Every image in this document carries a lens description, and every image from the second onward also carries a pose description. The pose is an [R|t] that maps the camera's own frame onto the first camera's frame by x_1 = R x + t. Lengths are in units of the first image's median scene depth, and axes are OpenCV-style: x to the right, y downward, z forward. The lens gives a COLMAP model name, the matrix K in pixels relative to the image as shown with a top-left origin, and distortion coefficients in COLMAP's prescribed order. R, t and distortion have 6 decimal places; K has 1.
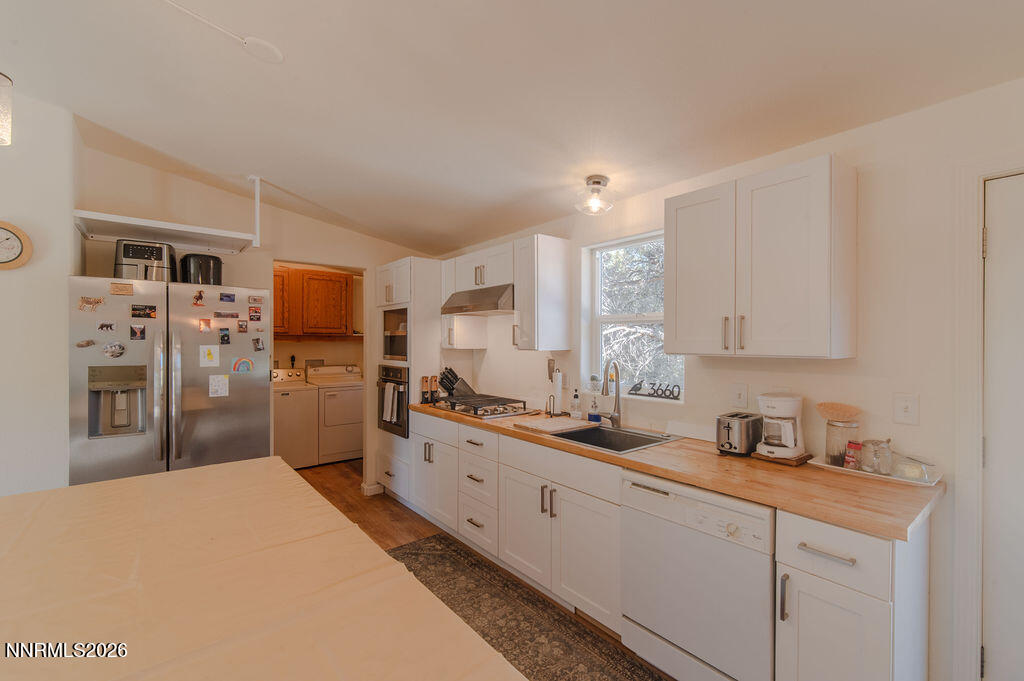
lens RADIAL K [[440.8, 0, 514.0], [0, 440.8, 344.1], [0, 0, 1]] dist [0.008659, -0.000088]
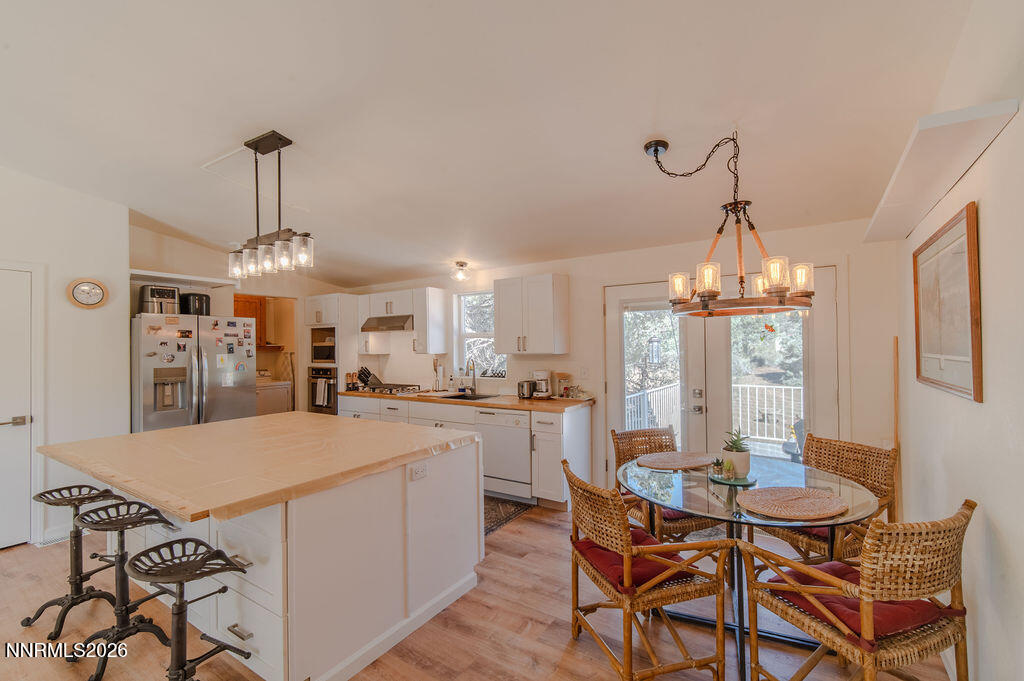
lens RADIAL K [[440.8, 0, 514.0], [0, 440.8, 344.1], [0, 0, 1]] dist [0.008659, -0.000088]
pose [[0.953492, -0.012287, 0.301168, -0.151592], [0.016205, 0.999813, -0.010515, 0.000065], [-0.300983, 0.014907, 0.953513, -0.769331]]
